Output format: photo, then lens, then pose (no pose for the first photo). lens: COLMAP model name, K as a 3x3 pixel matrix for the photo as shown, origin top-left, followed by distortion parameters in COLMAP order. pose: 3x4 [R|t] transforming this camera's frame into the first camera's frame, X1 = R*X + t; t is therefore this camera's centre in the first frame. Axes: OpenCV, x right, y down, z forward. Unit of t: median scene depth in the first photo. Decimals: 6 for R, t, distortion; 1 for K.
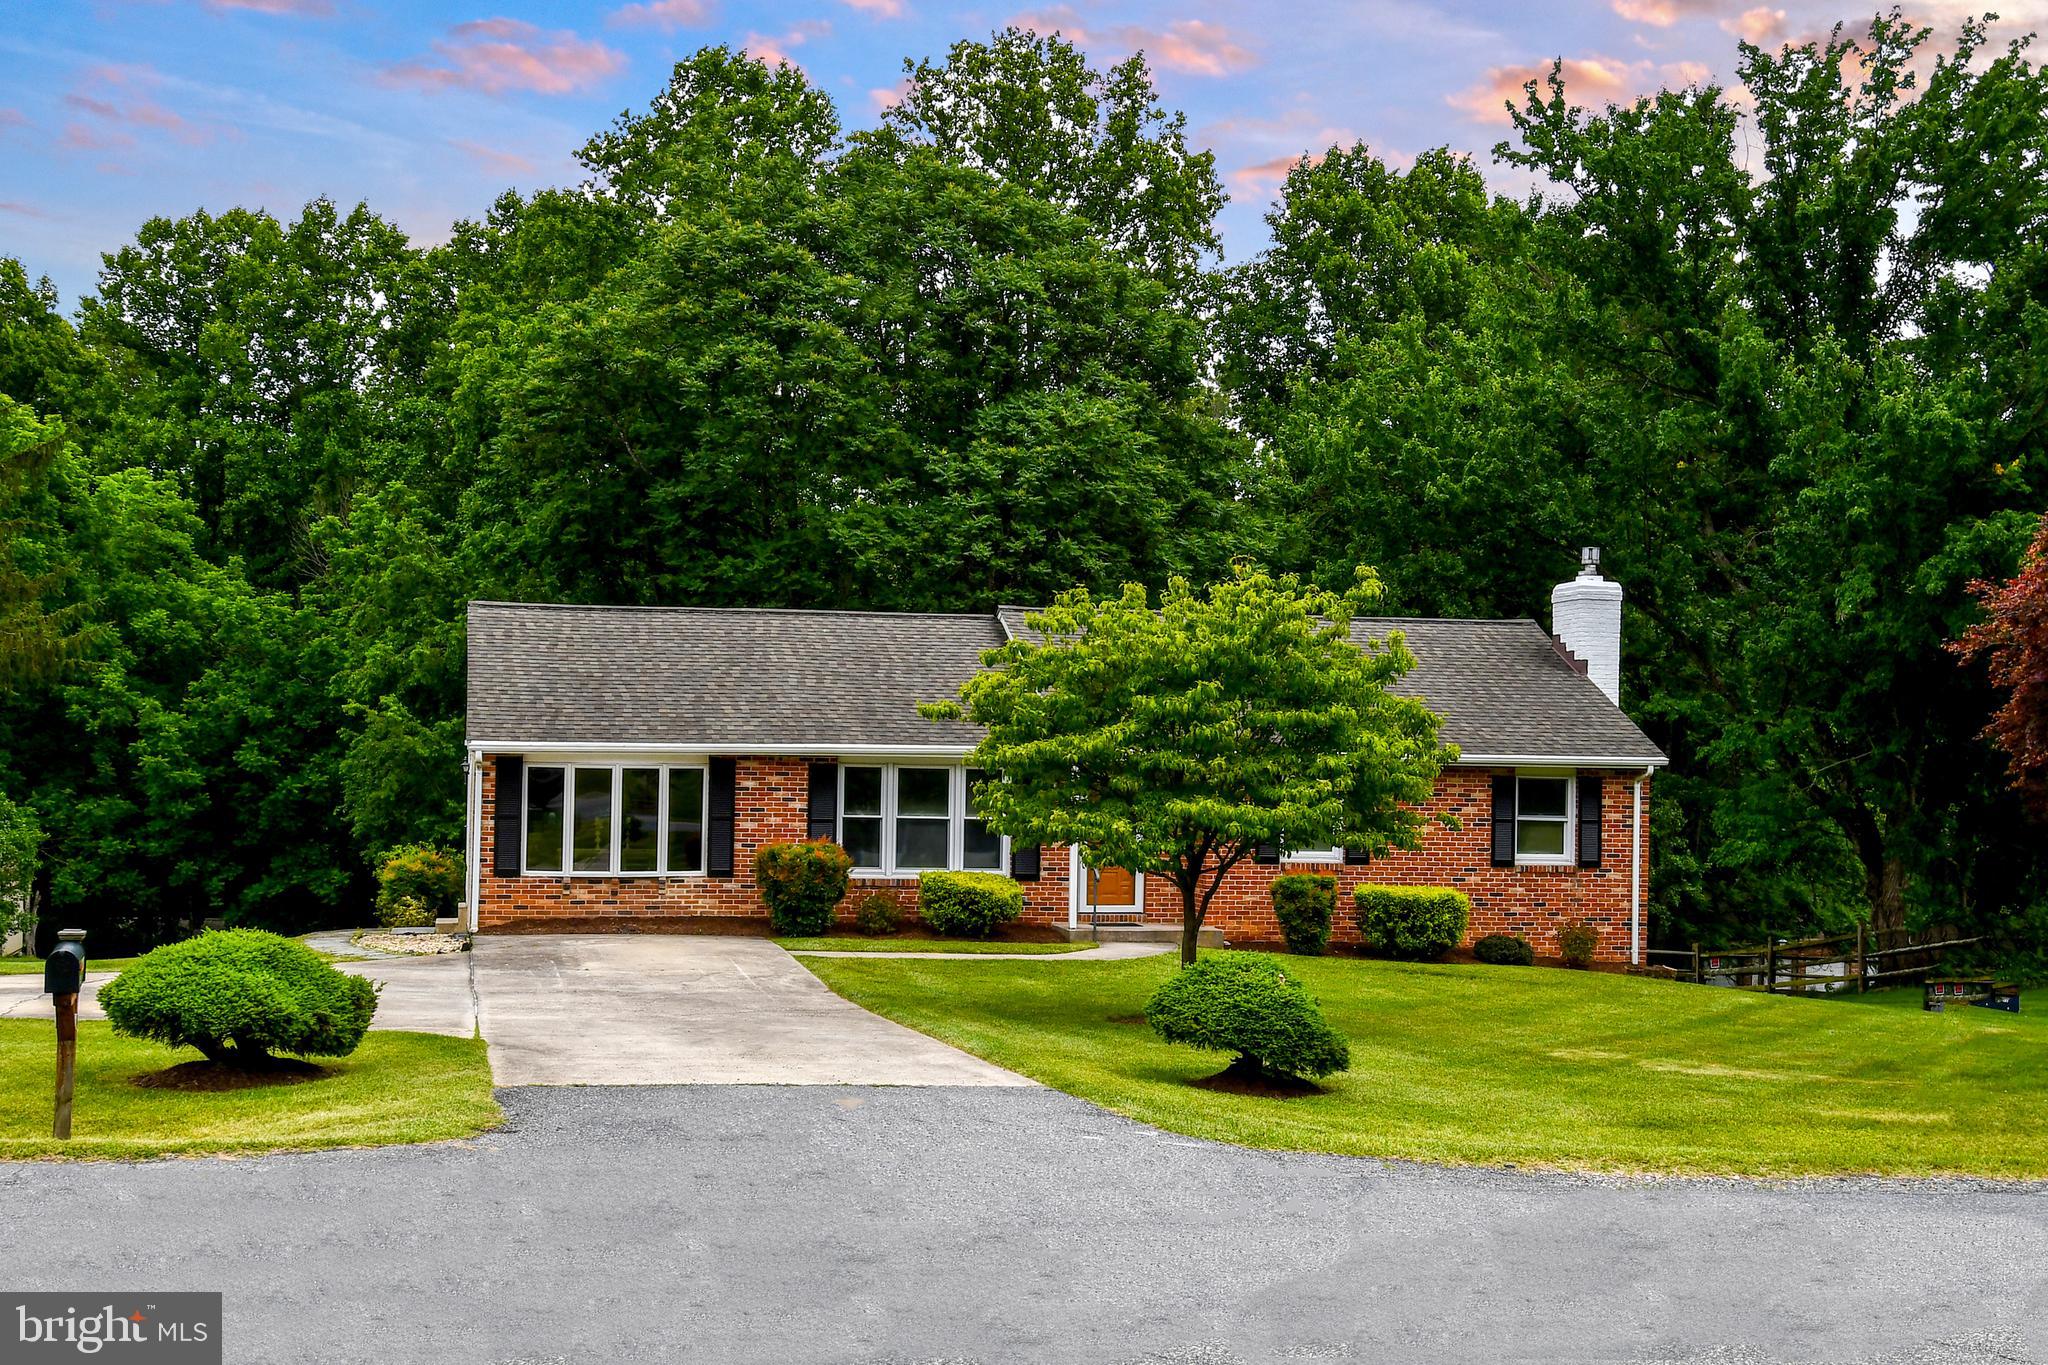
lens RADIAL K [[1913.2, 0, 1024.5], [0, 1913.2, 676.6], [0, 0, 1]] dist [0.002403, 0.000000]
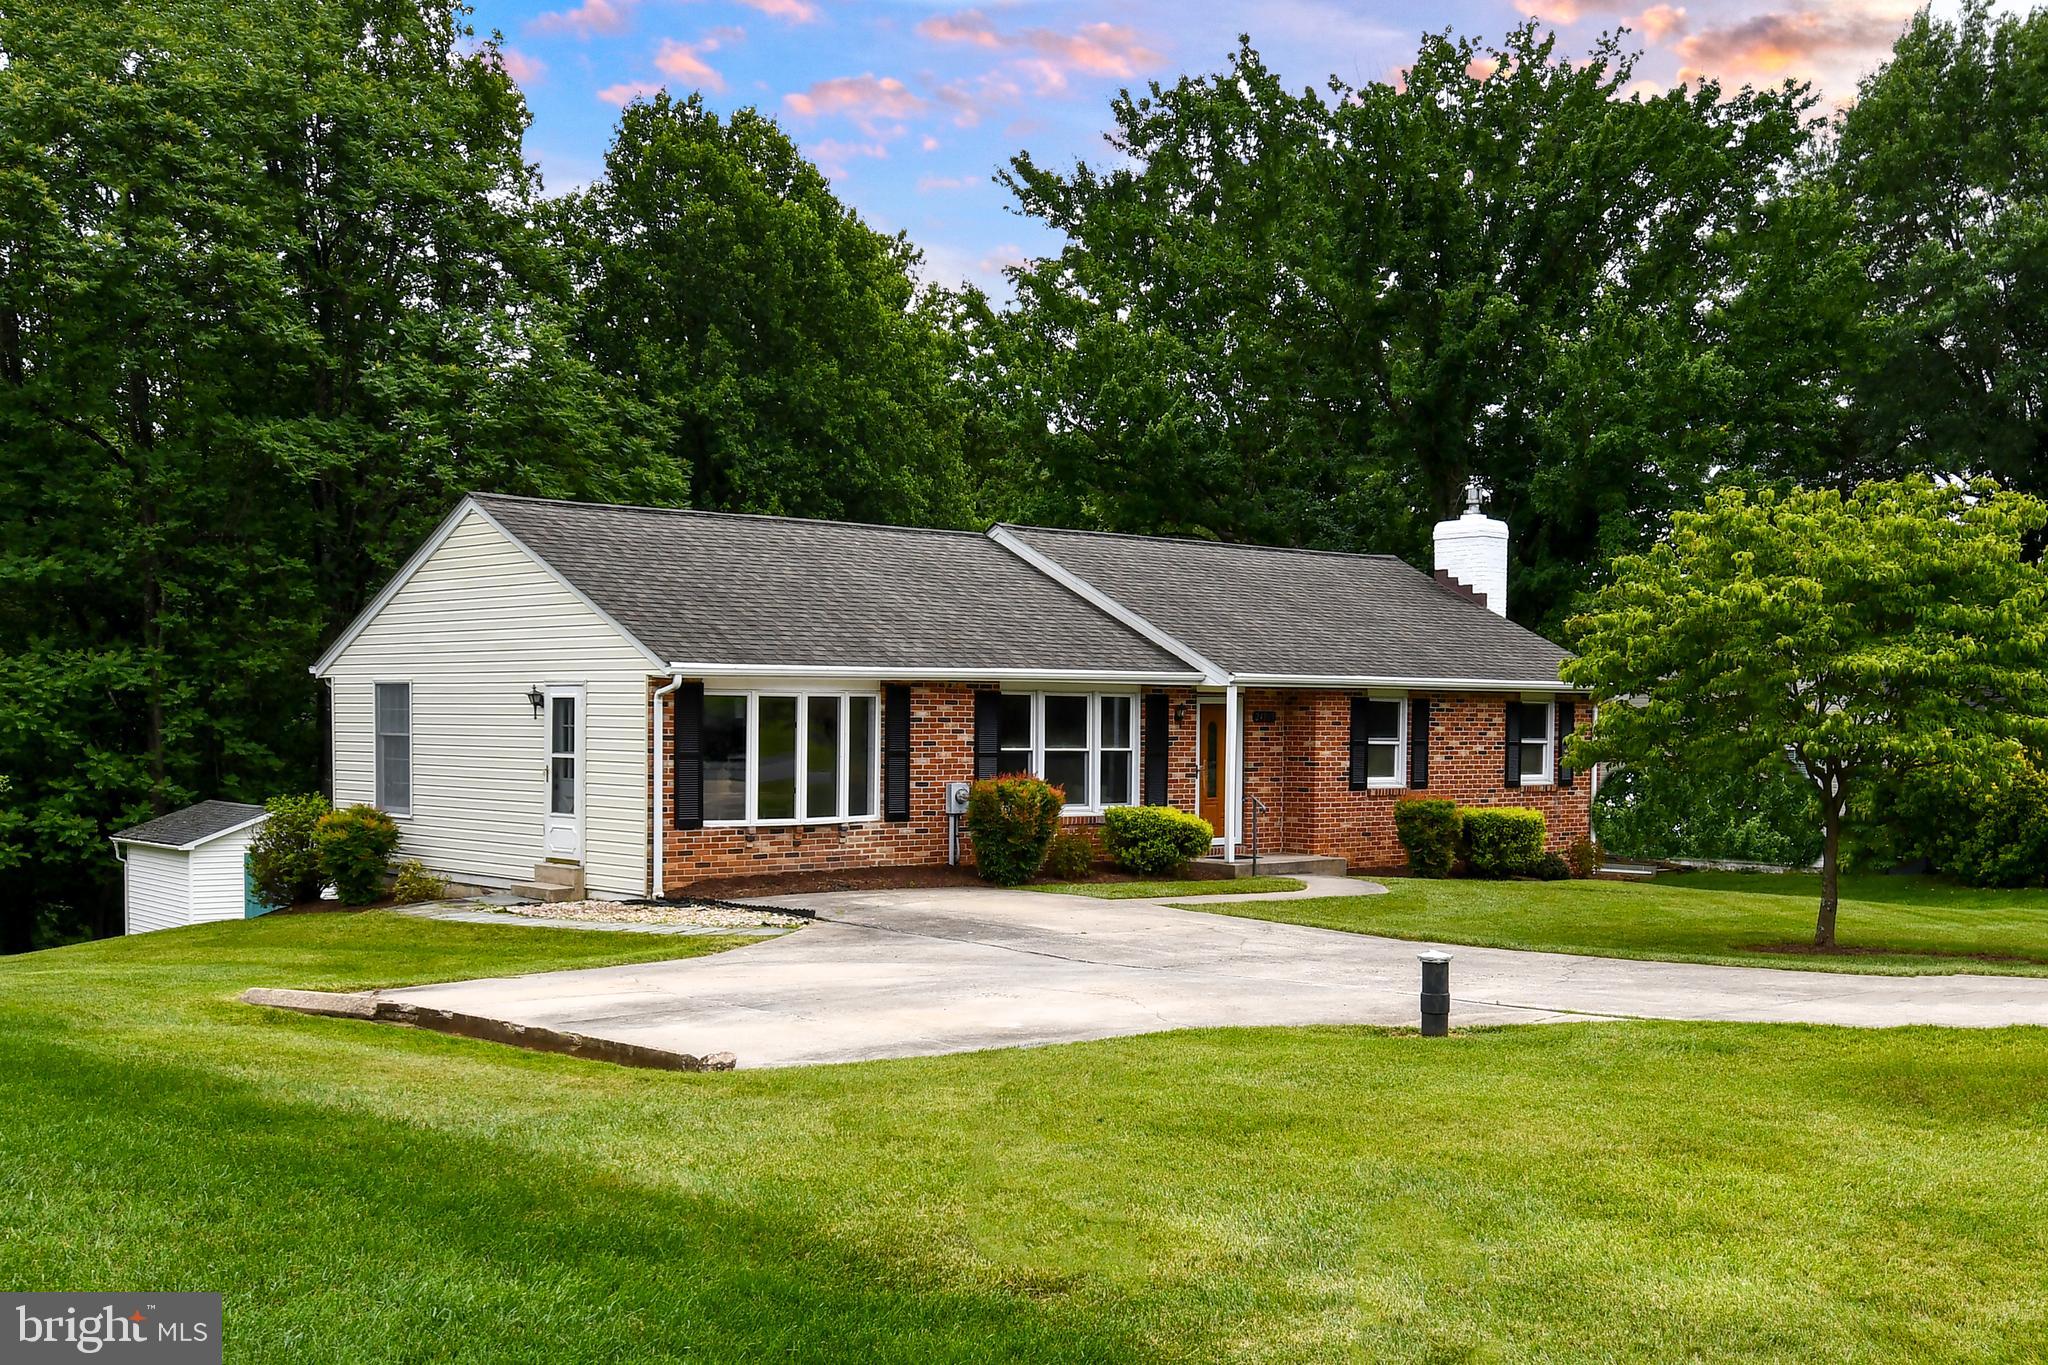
lens RADIAL K [[1828.4, 0, 1024.1], [0, 1828.4, 691.4], [0, 0, 1]] dist [0.002539, 0.000751]
pose [[0.903141, -0.003099, 0.429332, -0.462190], [-0.013171, 0.999303, 0.034920, 0.015996], [-0.429141, -0.037192, 0.902471, 0.226305]]
